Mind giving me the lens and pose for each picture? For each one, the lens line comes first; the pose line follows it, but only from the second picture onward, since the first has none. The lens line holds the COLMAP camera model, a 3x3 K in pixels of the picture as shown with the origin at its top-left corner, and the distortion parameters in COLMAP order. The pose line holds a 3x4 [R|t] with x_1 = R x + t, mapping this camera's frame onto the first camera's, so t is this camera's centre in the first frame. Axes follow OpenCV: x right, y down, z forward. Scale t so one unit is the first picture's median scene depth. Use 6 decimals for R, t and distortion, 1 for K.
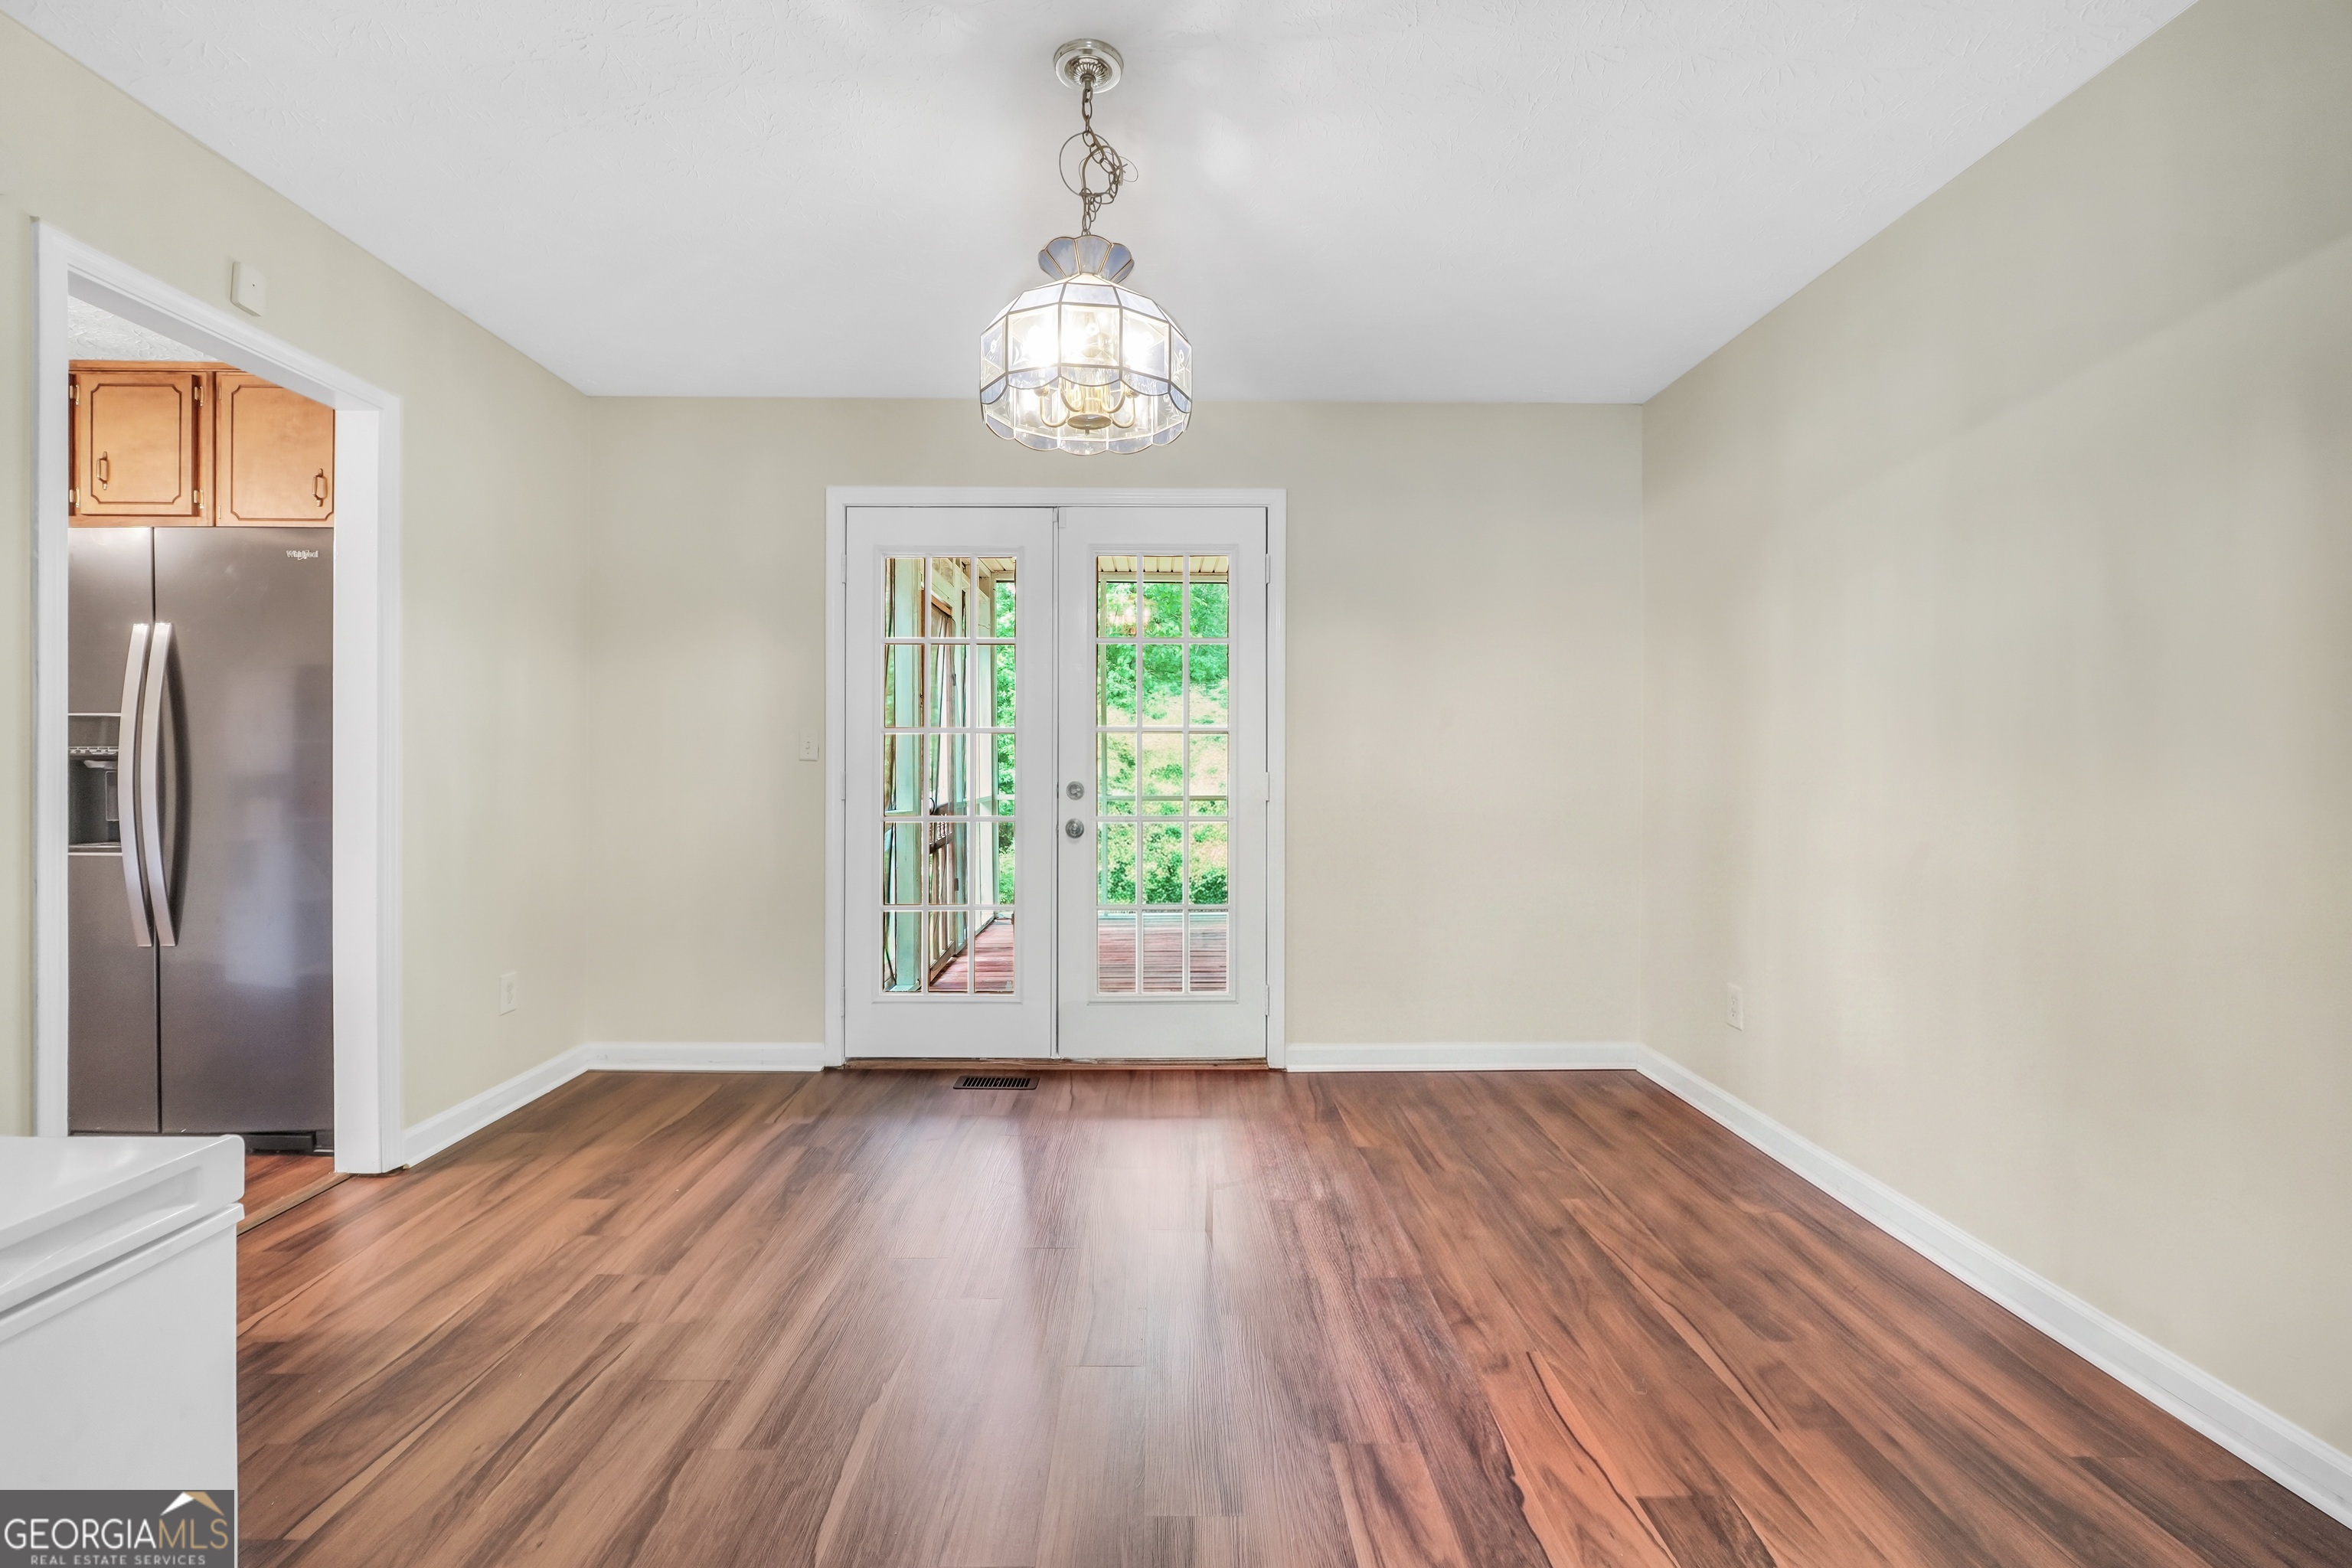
lens RADIAL K [[989.2, 0, 1159.1], [0, 989.2, 769.3], [0, 0, 1]] dist [-0.012272, -0.000232]
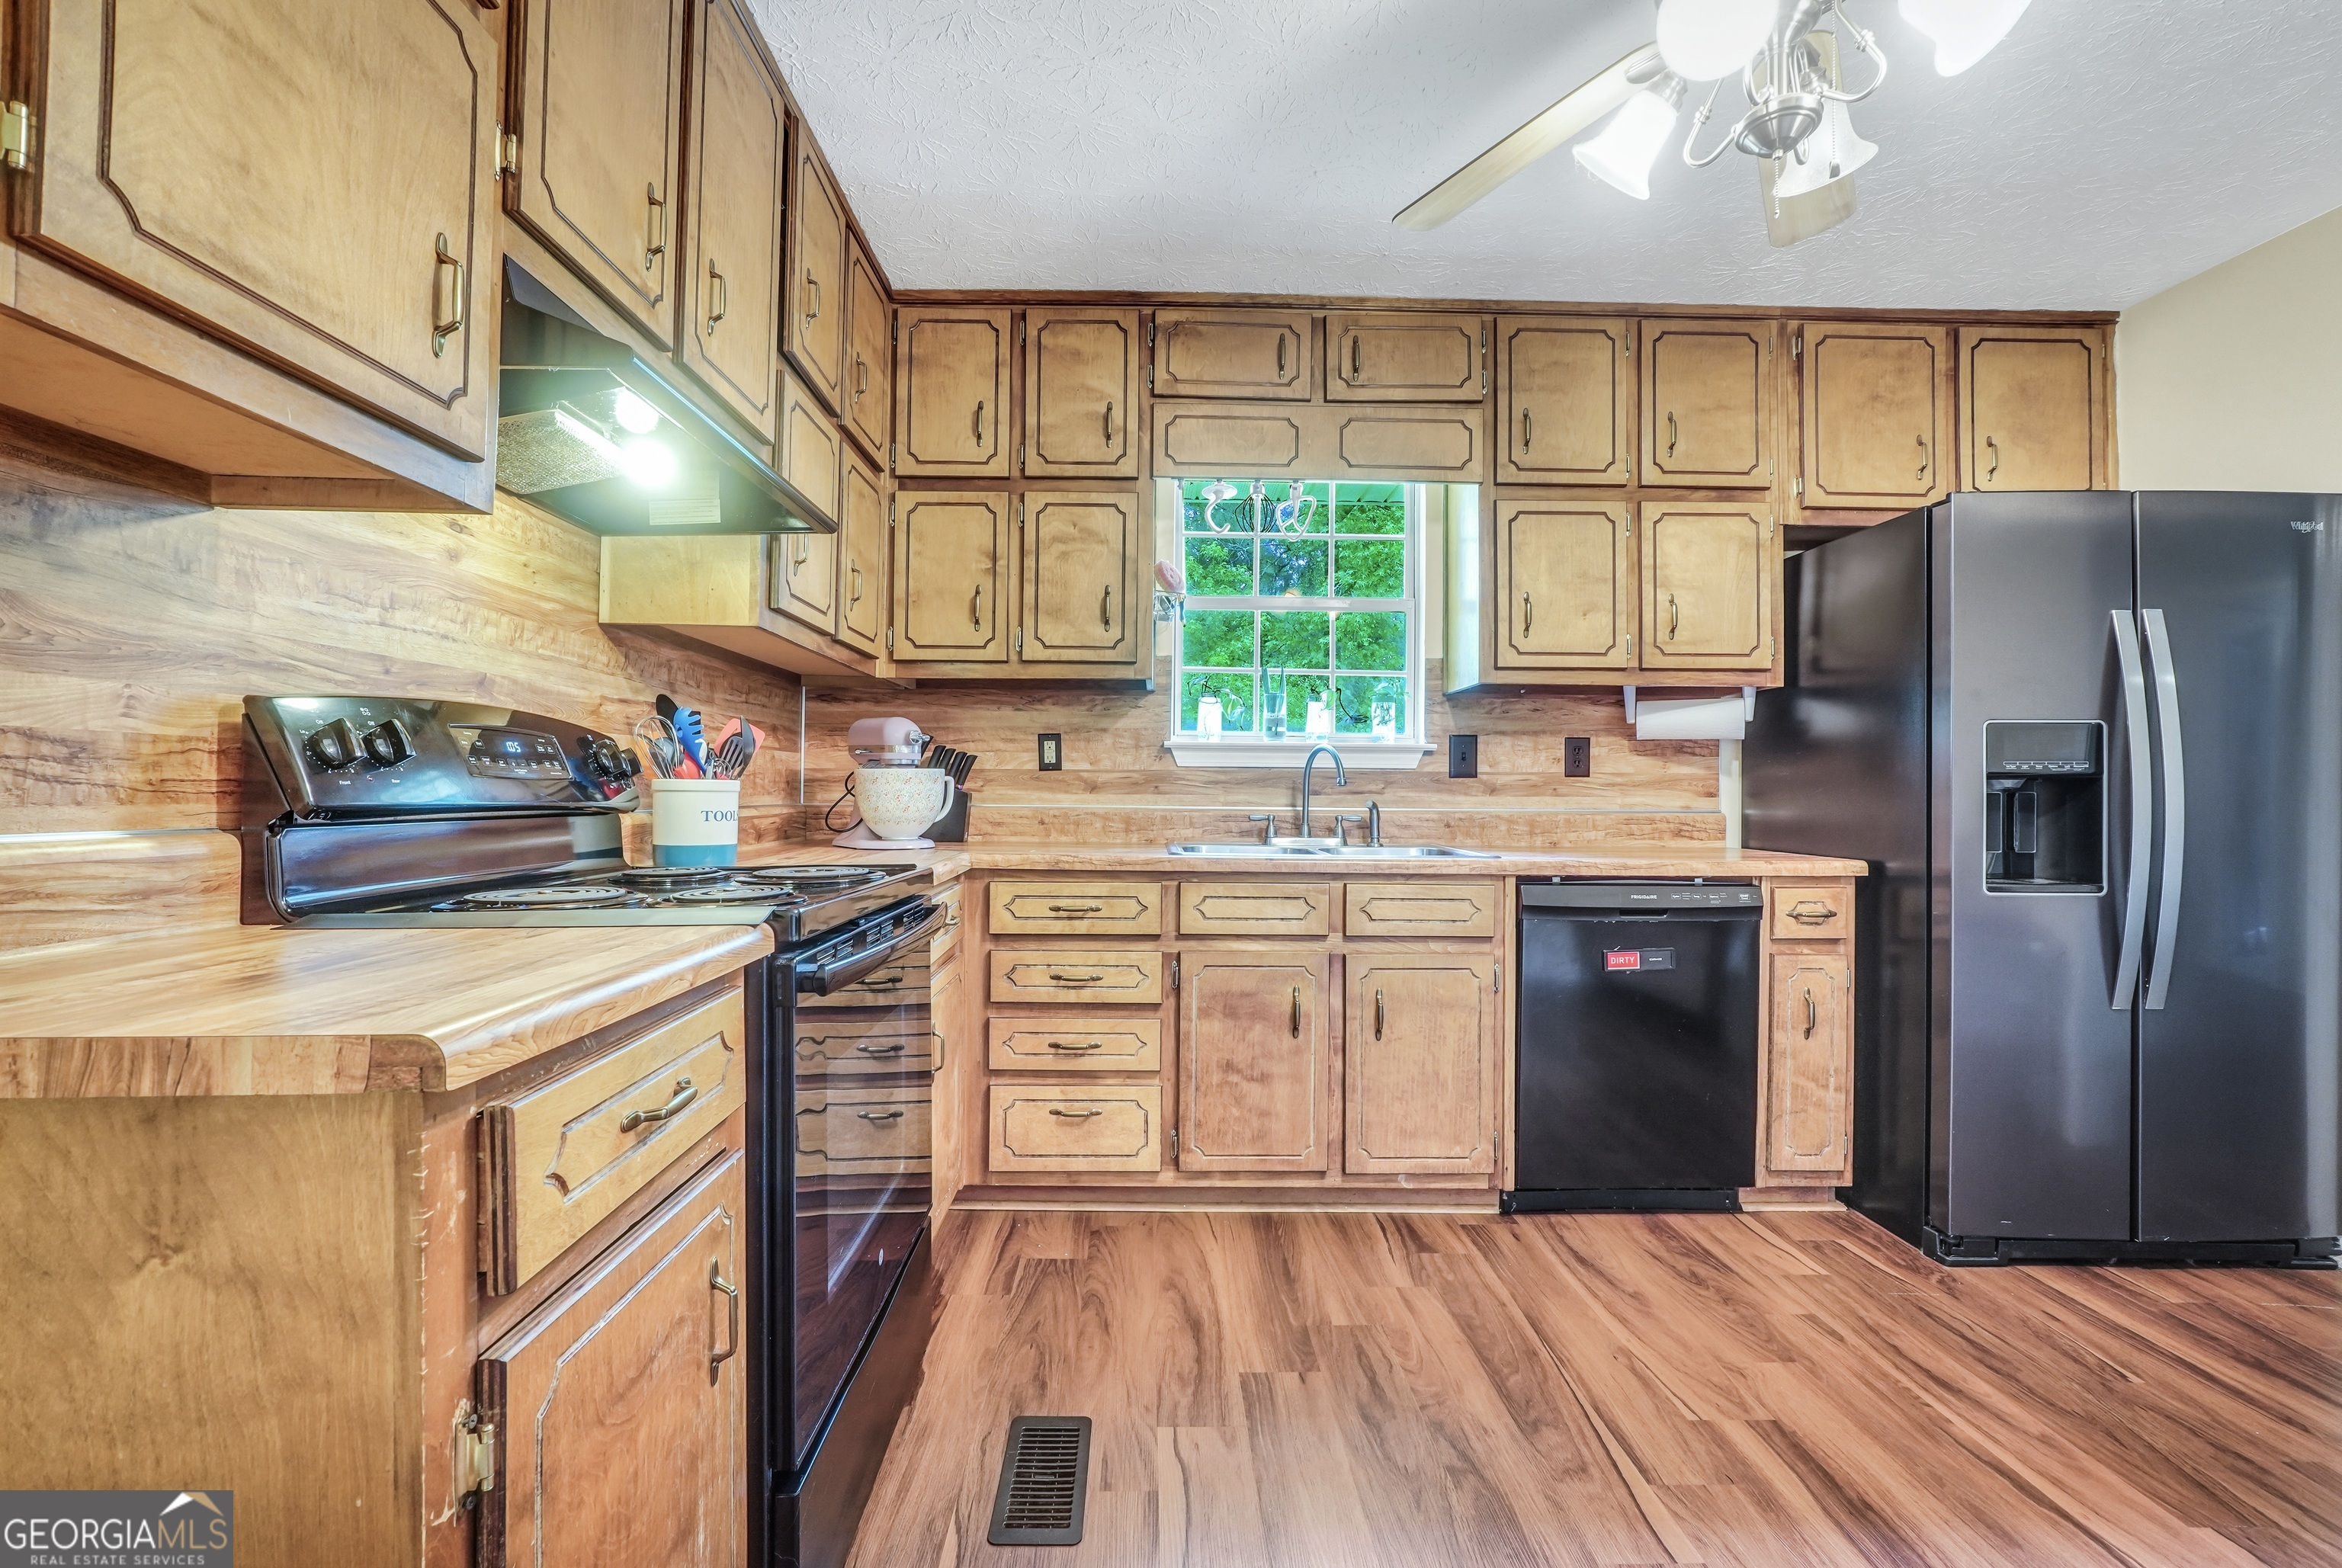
lens RADIAL K [[989.2, 0, 1164.6], [0, 989.2, 783.5], [0, 0, 1]] dist [-0.018038, 0.006643]
pose [[0.999996, 0.002757, -0.000411, -1.815803], [-0.002763, 0.999882, -0.015136, 0.009978], [0.000369, 0.015137, 0.999885, 0.190864]]
